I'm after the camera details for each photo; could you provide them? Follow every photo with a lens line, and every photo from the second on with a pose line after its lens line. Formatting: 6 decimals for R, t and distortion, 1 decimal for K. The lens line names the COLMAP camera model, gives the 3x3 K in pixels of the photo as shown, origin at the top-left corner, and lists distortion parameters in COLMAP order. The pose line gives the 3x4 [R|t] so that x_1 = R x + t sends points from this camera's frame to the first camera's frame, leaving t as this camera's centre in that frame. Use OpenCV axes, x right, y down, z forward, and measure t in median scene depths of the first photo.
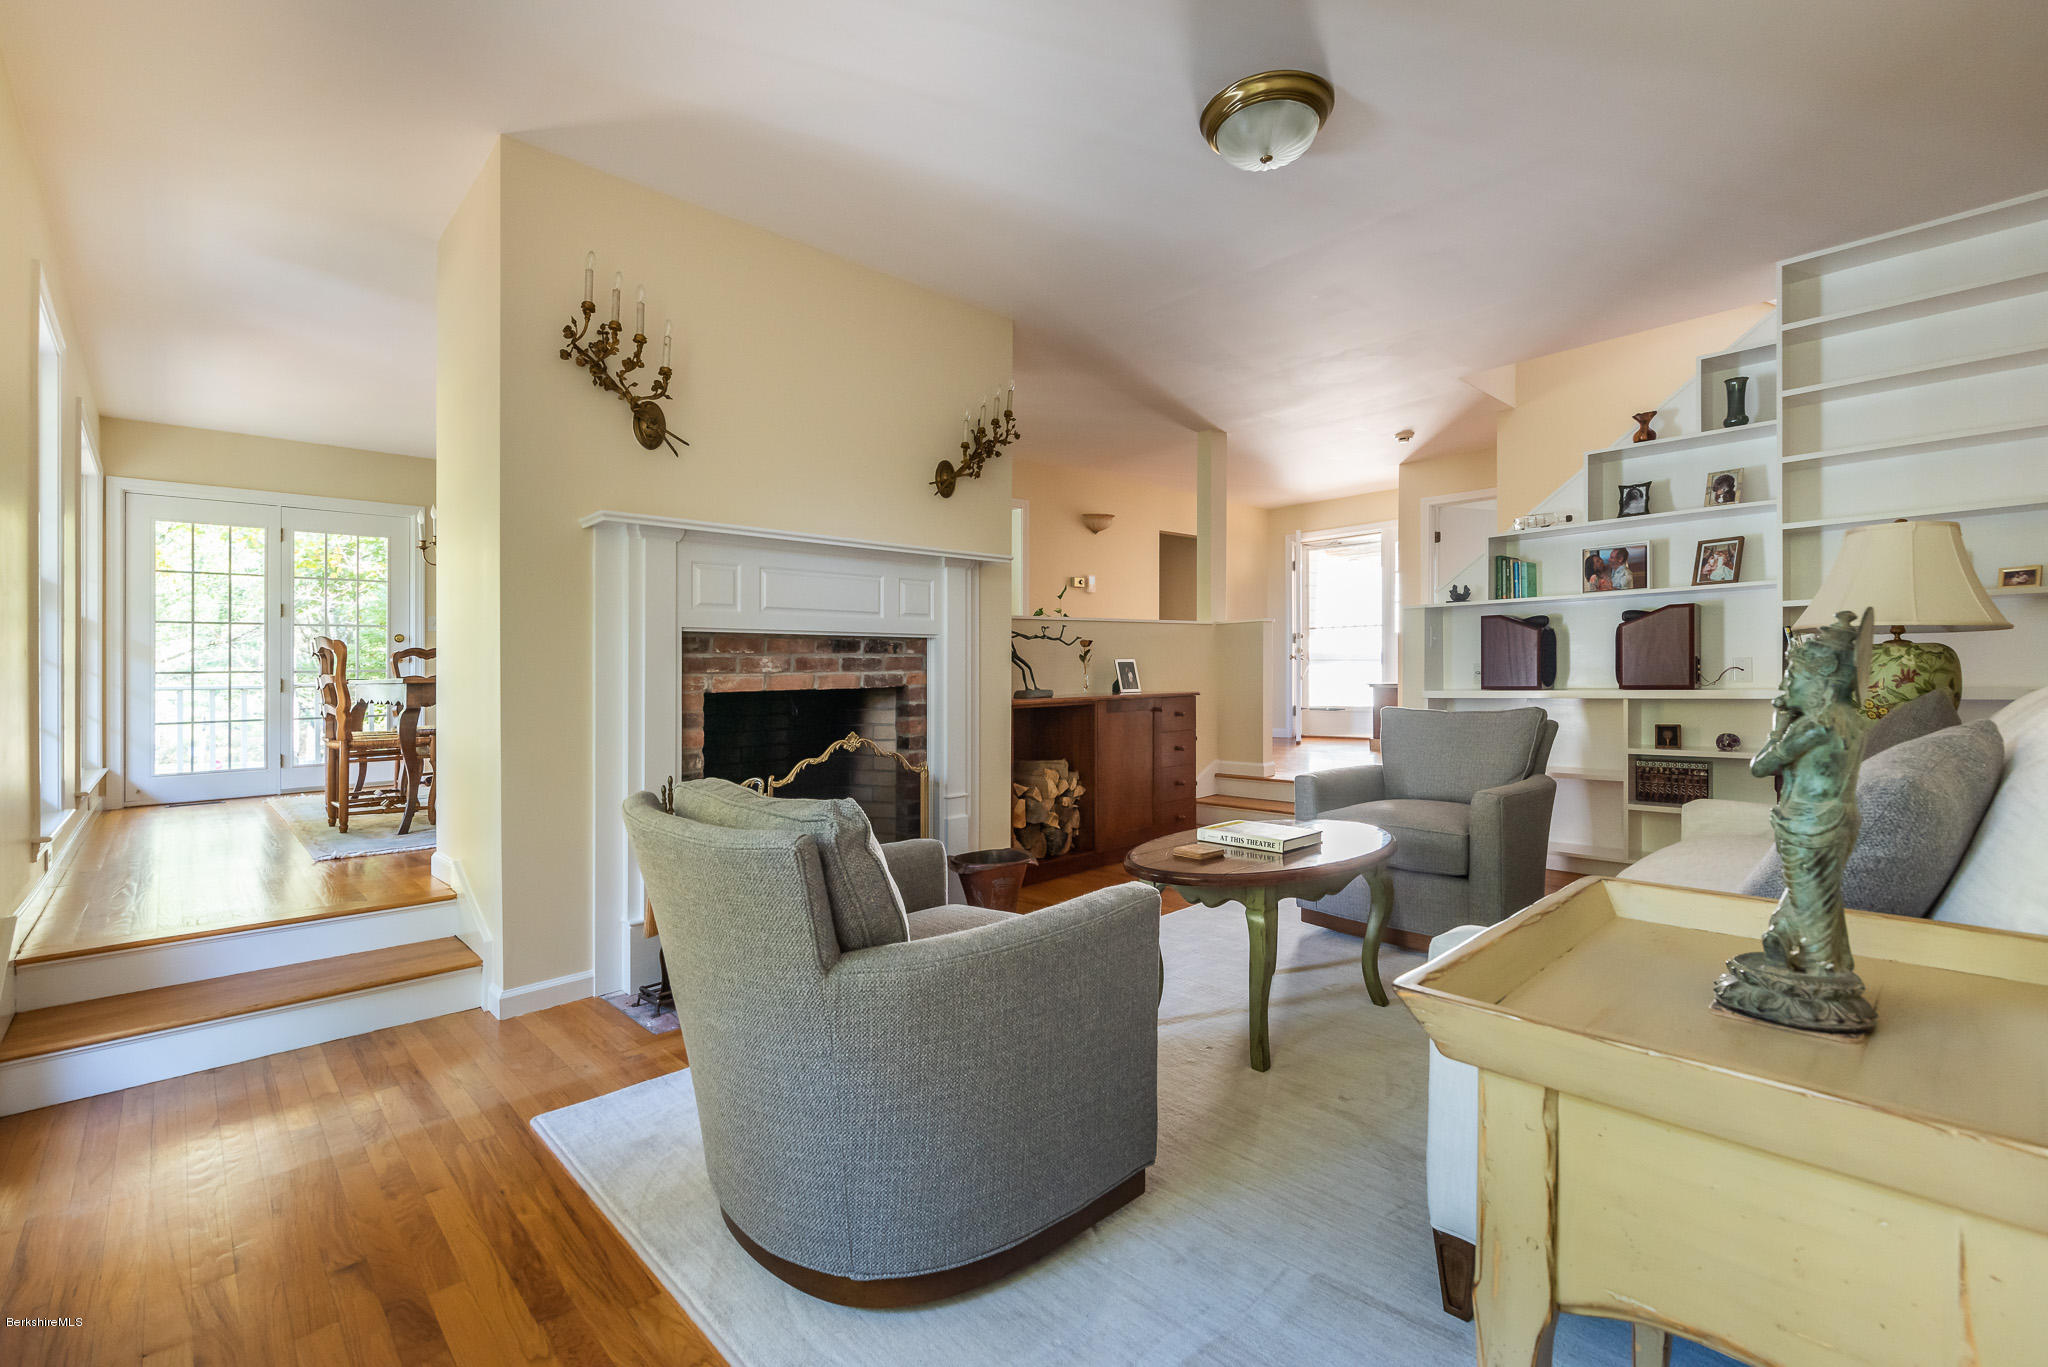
lens RADIAL K [[891.9, 0, 1024.2], [0, 891.9, 669.2], [0, 0, 1]] dist [-0.001345, 0.000051]
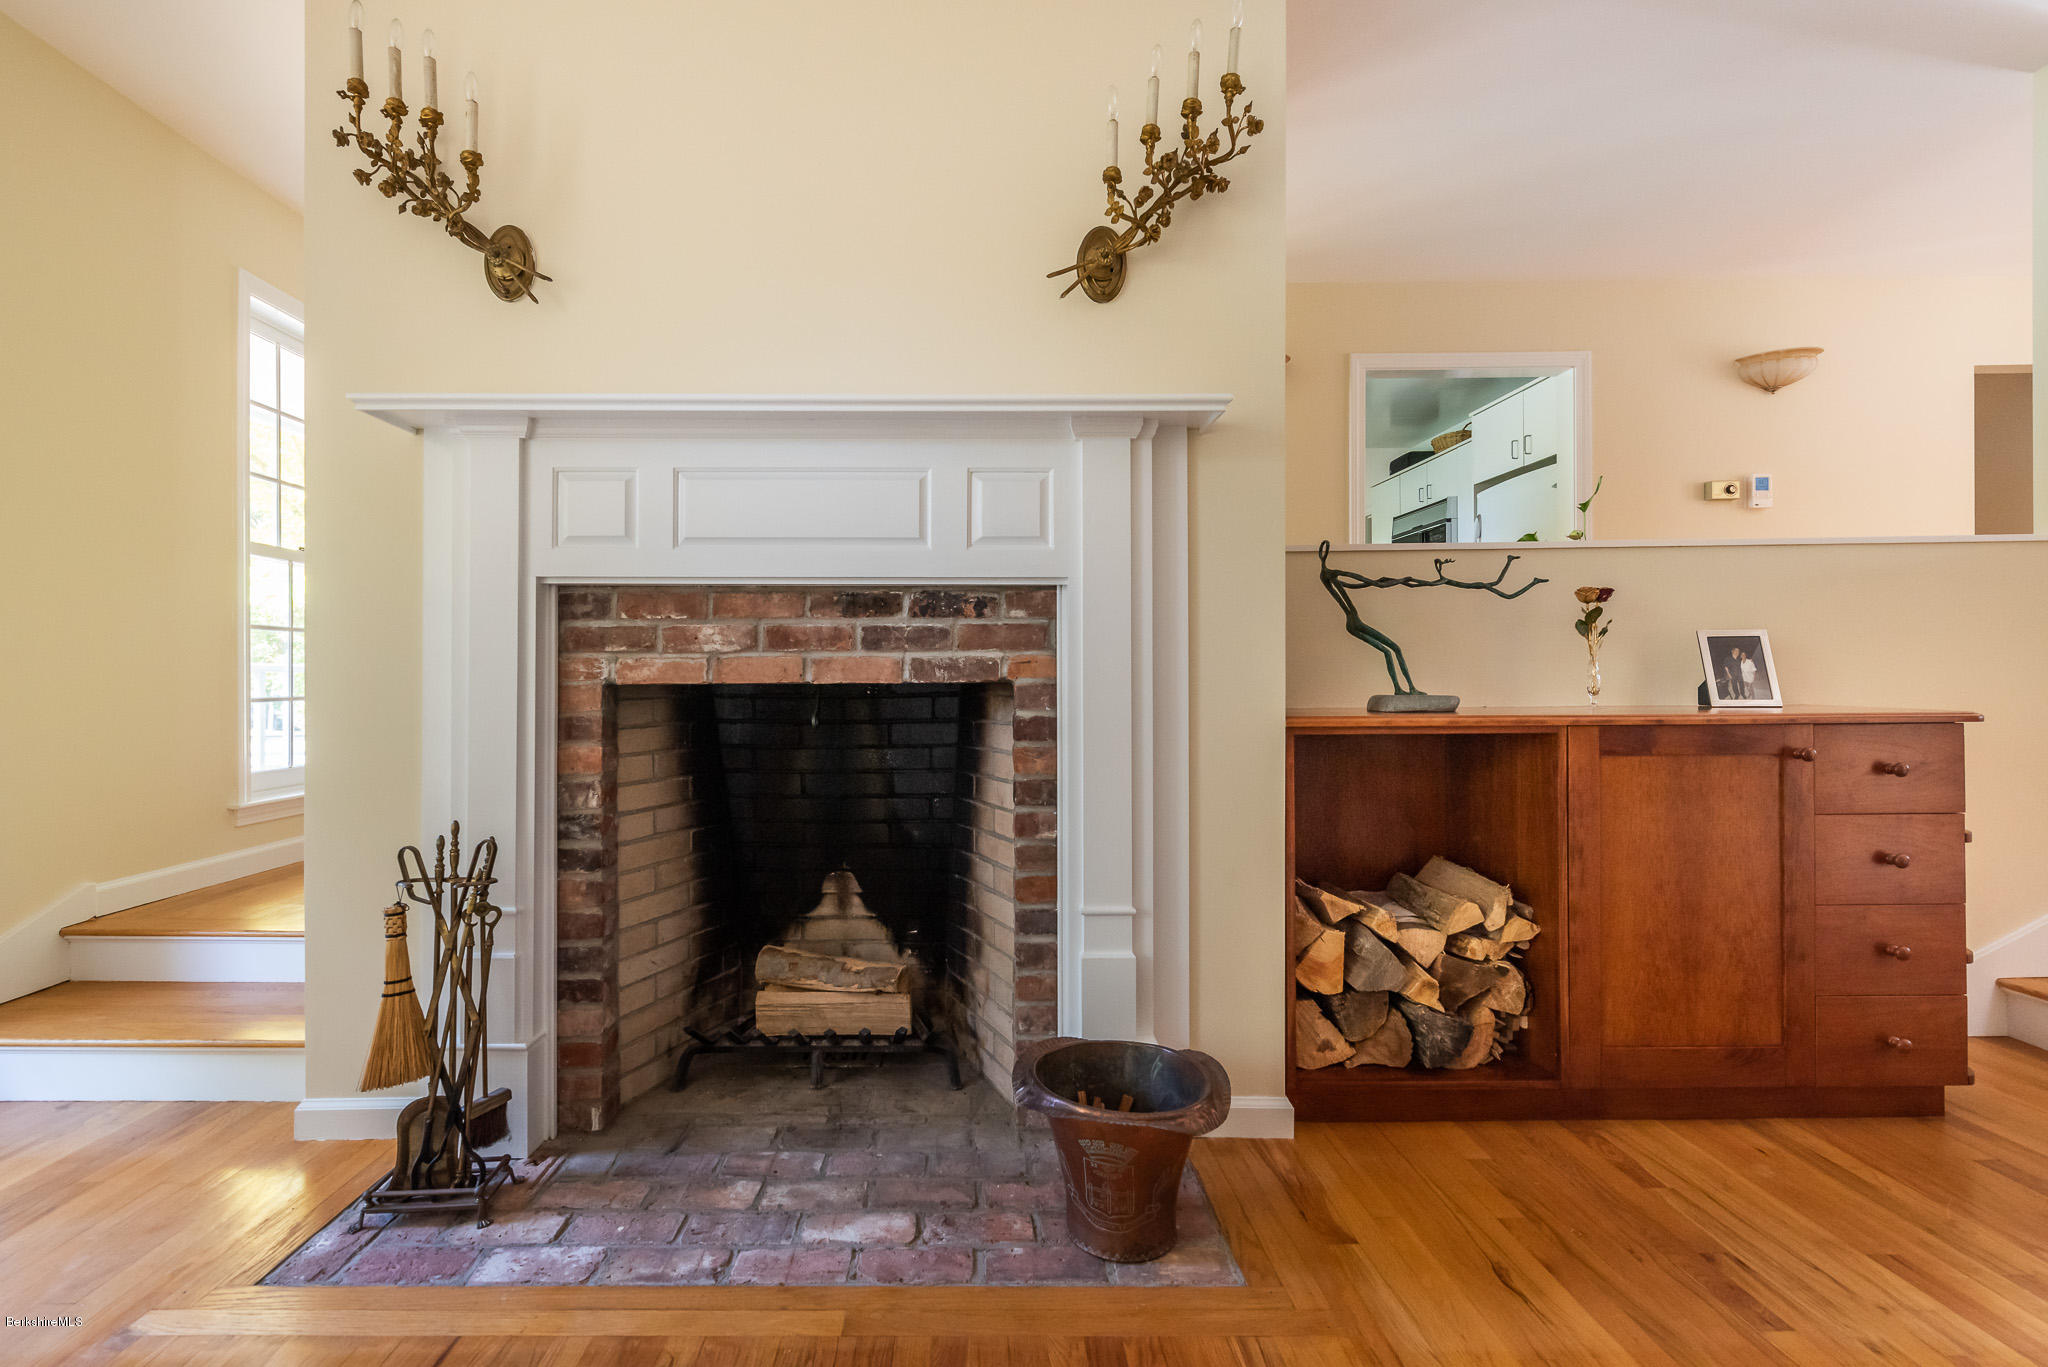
lens RADIAL K [[891.9, 0, 998.4], [0, 891.9, 652.8], [0, 0, 1]] dist [-0.001345, 0.000051]
pose [[0.722600, -0.000501, -0.691266, 0.216426], [-0.004715, 0.999973, -0.005654, 0.005681], [0.691250, 0.007345, 0.722579, 0.616109]]
